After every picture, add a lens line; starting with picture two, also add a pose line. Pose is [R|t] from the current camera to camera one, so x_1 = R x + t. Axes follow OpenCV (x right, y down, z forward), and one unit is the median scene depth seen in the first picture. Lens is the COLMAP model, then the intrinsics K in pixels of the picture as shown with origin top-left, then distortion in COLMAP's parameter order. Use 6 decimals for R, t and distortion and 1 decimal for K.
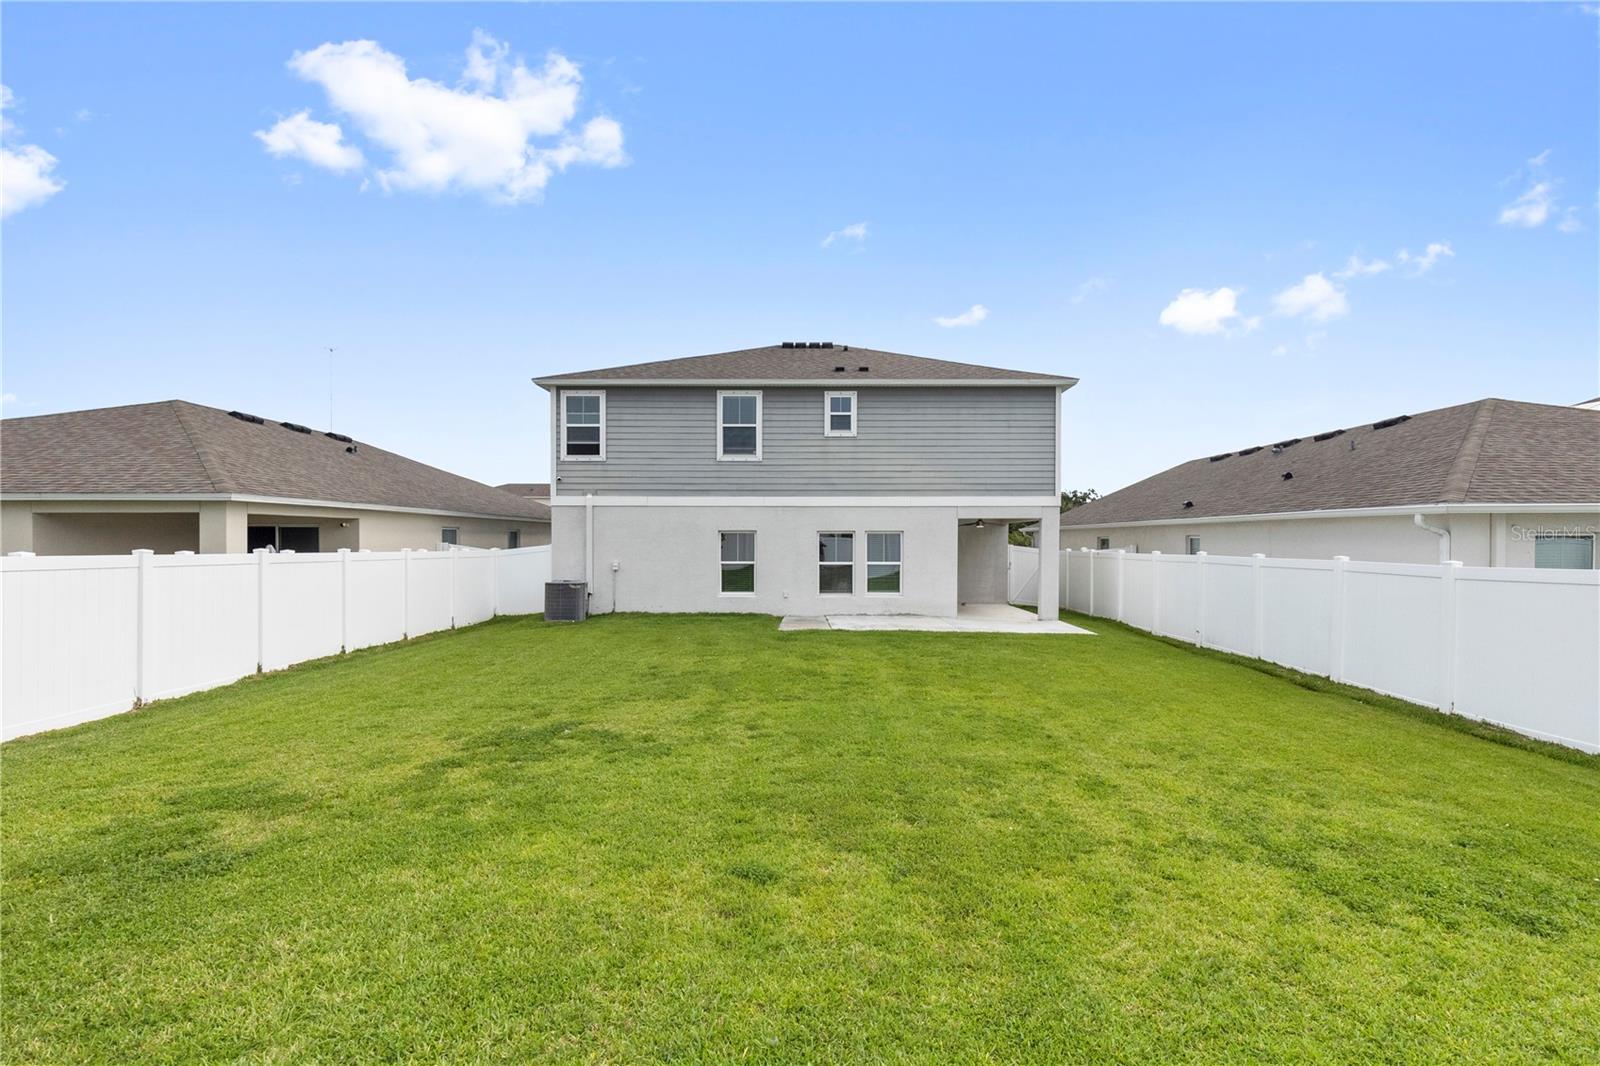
lens RADIAL K [[718.8, 0, 815.2], [0, 718.8, 545.6], [0, 0, 1]] dist [0.010480, -0.001176]
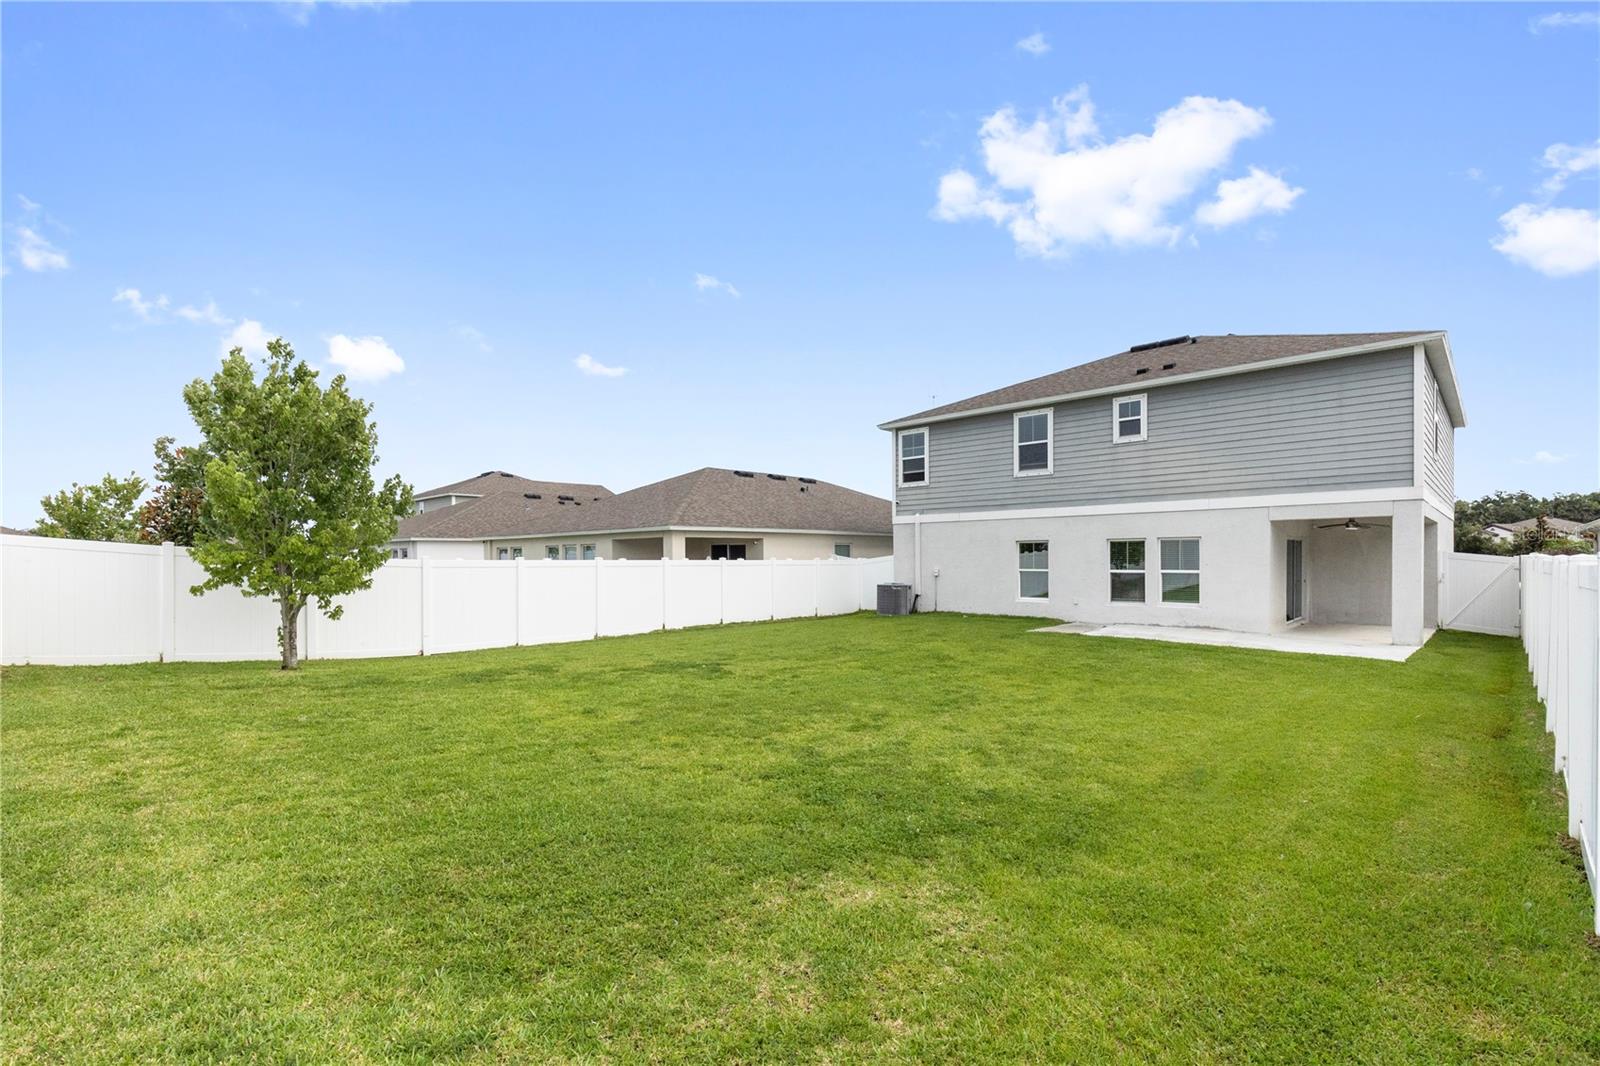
lens RADIAL K [[718.8, 0, 815.2], [0, 718.8, 545.6], [0, 0, 1]] dist [0.010480, -0.001176]
pose [[0.735328, -0.018836, -0.677450, 0.382351], [0.004543, 0.999728, -0.022865, 0.010108], [0.677696, 0.013736, 0.735214, -0.011351]]
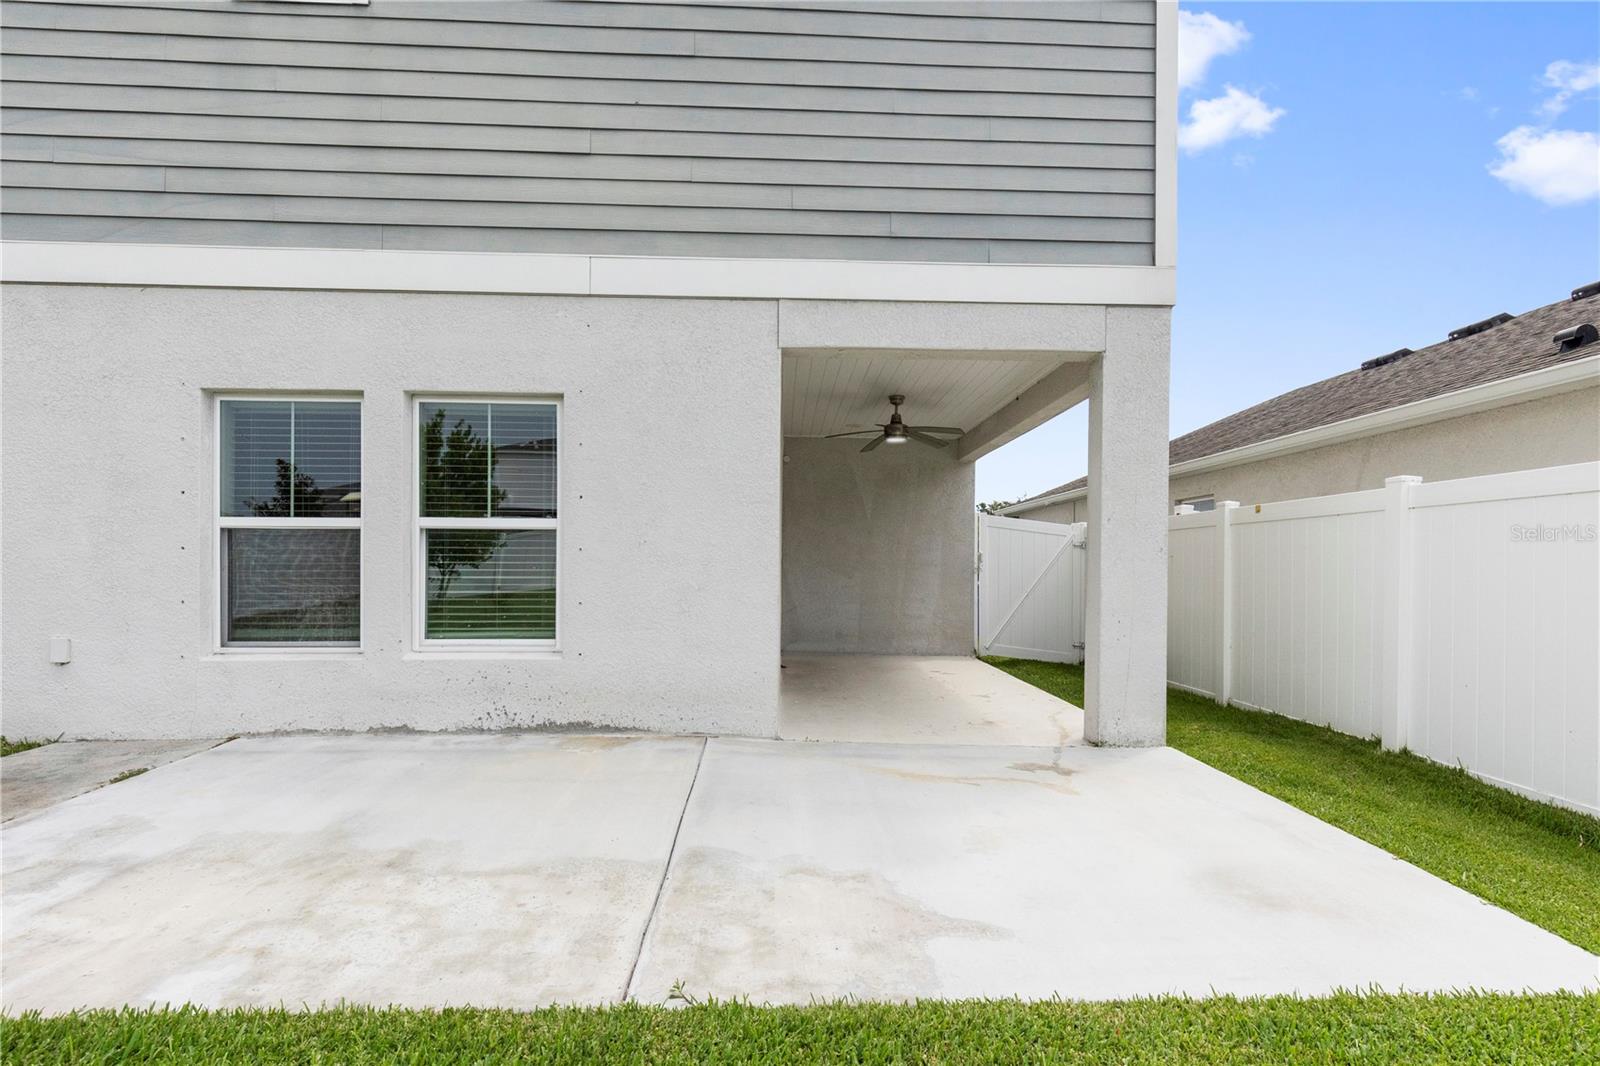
lens RADIAL K [[743.9, 0, 823.5], [0, 743.9, 563.6], [0, 0, 1]] dist [0.012051, -0.000236]
pose [[0.998345, 0.000238, 0.057514, 0.197661], [0.000376, 0.999943, -0.010680, 0.041504], [-0.057513, 0.010684, 0.998288, 0.733686]]
